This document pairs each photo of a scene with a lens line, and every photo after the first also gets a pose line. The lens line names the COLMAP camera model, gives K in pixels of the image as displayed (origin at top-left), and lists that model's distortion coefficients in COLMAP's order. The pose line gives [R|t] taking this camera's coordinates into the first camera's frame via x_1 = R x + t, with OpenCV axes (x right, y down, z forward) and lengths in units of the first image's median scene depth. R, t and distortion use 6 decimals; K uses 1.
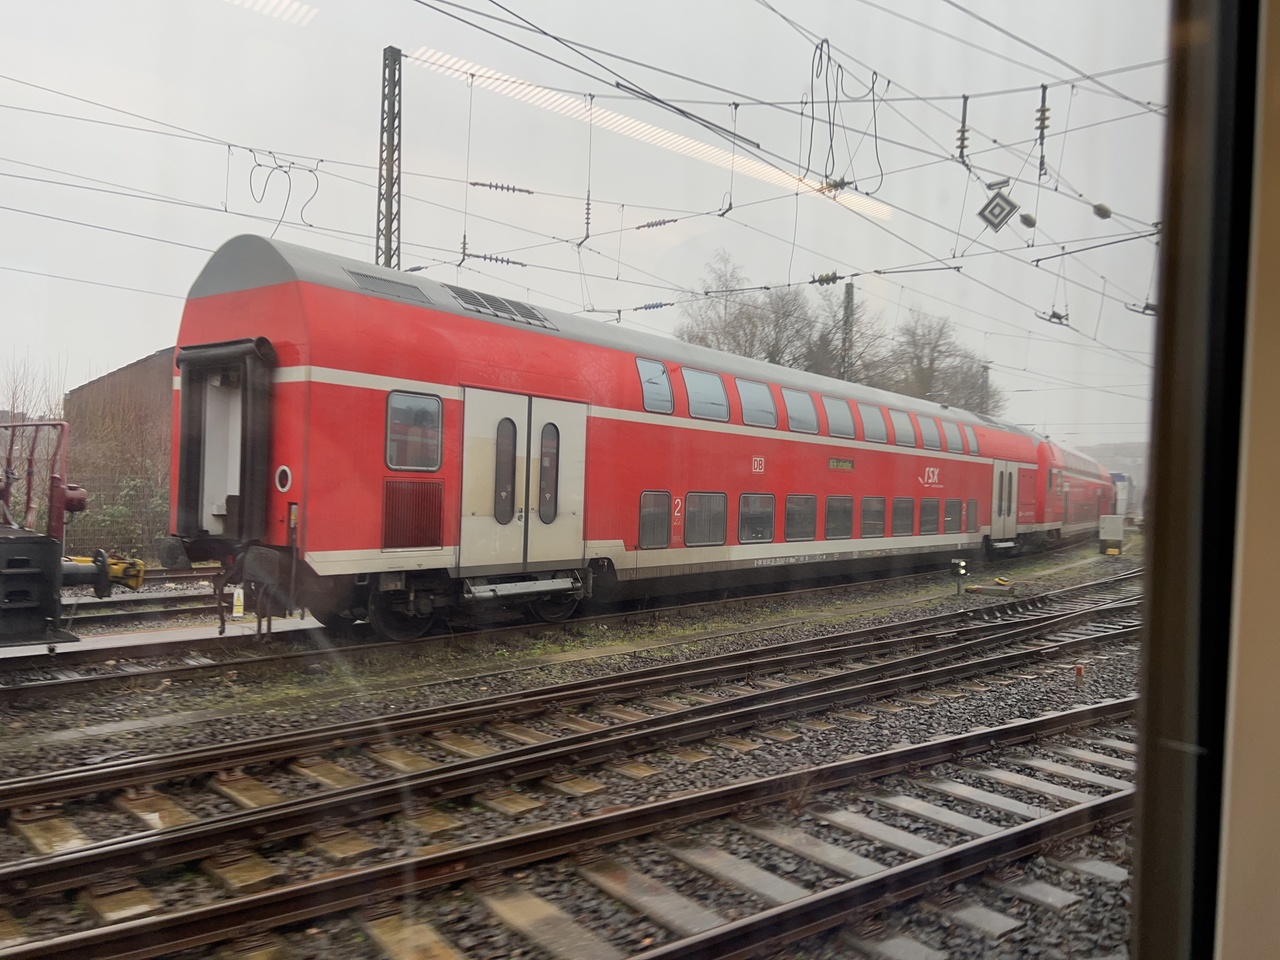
lens RADIAL K [[951.9, 0, 641.9], [0, 951.9, 481.3], [0, 0, 1]] dist [0.063992, -0.053769]
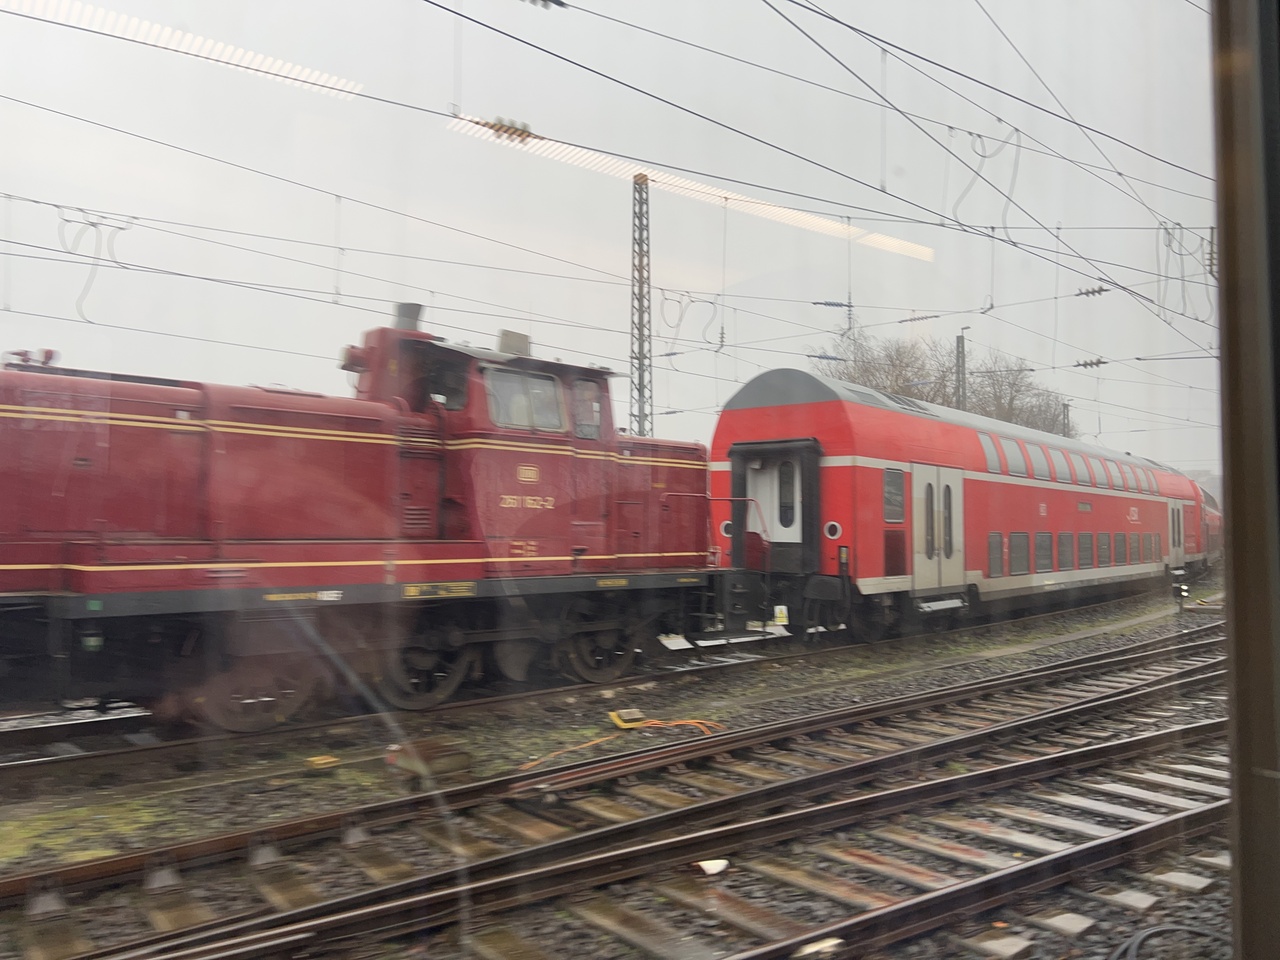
lens RADIAL K [[940.3, 0, 625.5], [0, 940.3, 480.8], [0, 0, 1]] dist [0.058114, -0.070798]
pose [[0.998441, -0.026560, -0.049090, -0.508051], [0.024401, 0.998730, -0.044077, -0.019230], [0.050198, 0.042811, 0.997821, -0.403112]]
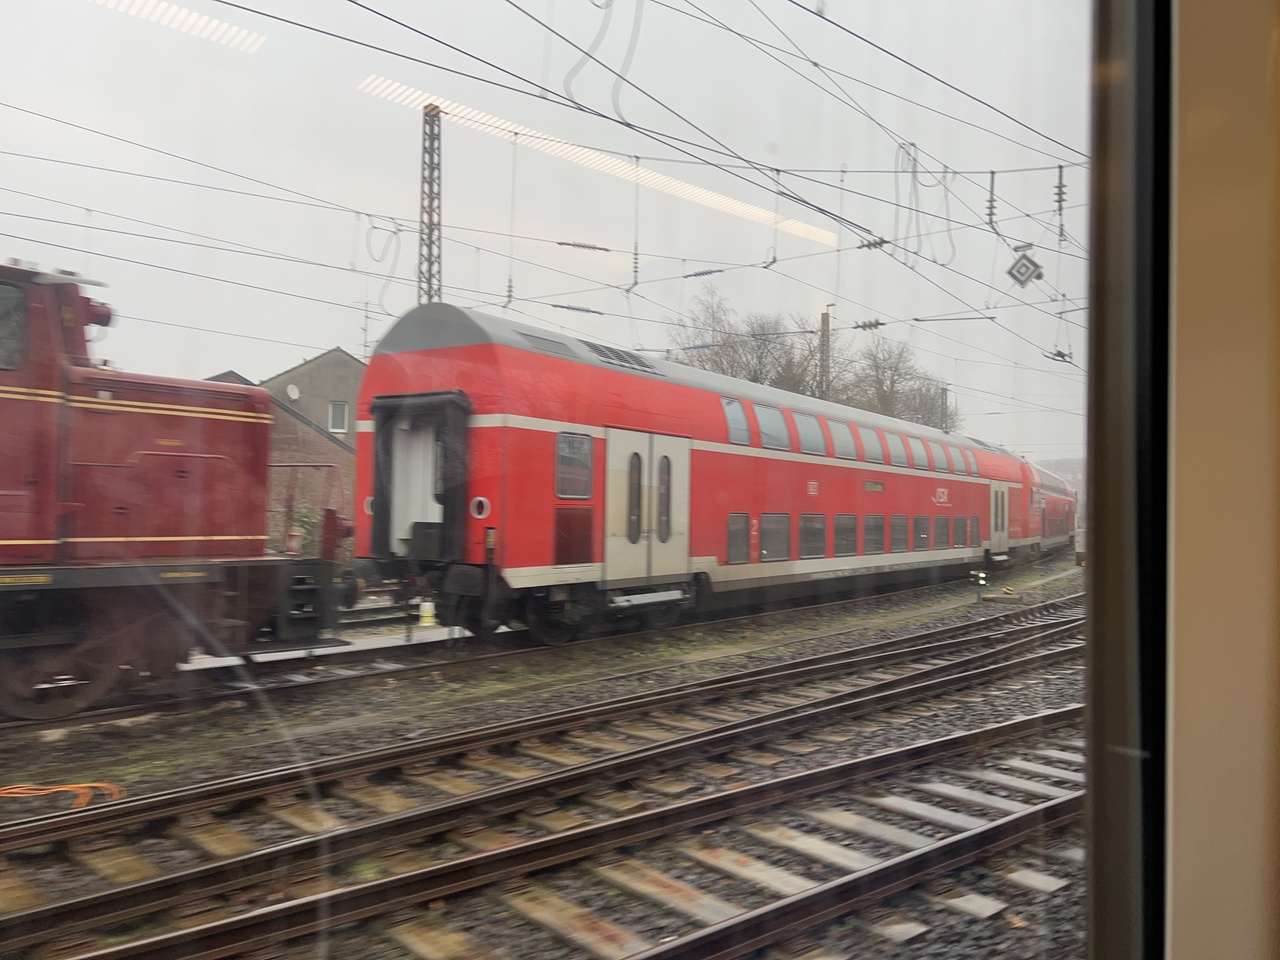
lens RADIAL K [[948.5, 0, 643.7], [0, 948.5, 462.3], [0, 0, 1]] dist [0.089962, -0.113018]
pose [[0.998429, -0.010643, 0.055019, -0.190927], [0.012897, 0.999085, -0.040780, -0.006662], [-0.054534, 0.041425, 0.997652, -0.155908]]
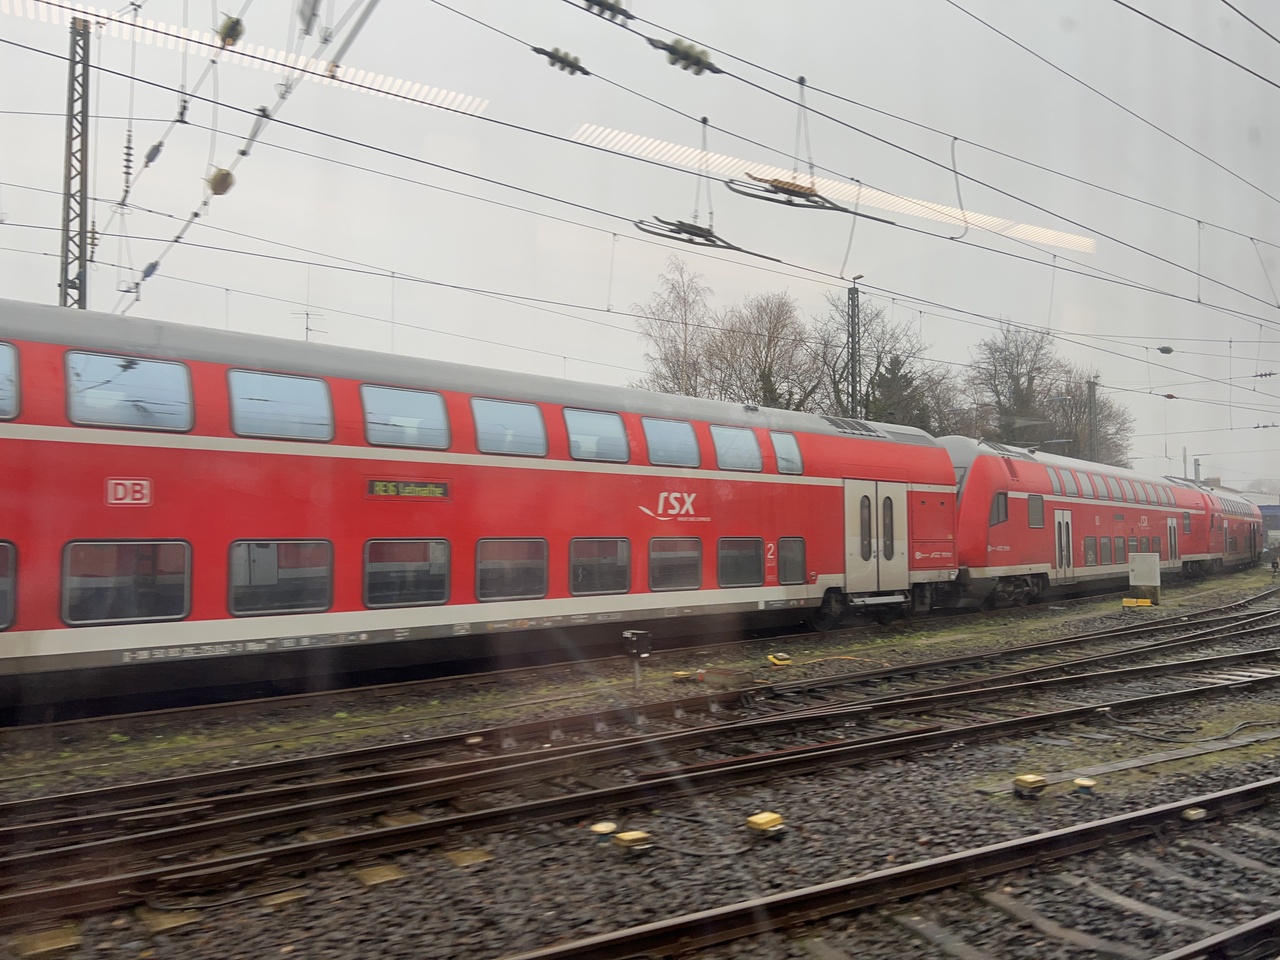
lens RADIAL K [[953.6, 0, 639.4], [0, 953.6, 473.3], [0, 0, 1]] dist [0.054334, -0.055931]
pose [[0.984084, -0.045345, -0.171819, 0.755727], [0.034465, 0.997238, -0.065786, 0.030301], [0.174328, 0.058818, 0.982929, 0.626391]]
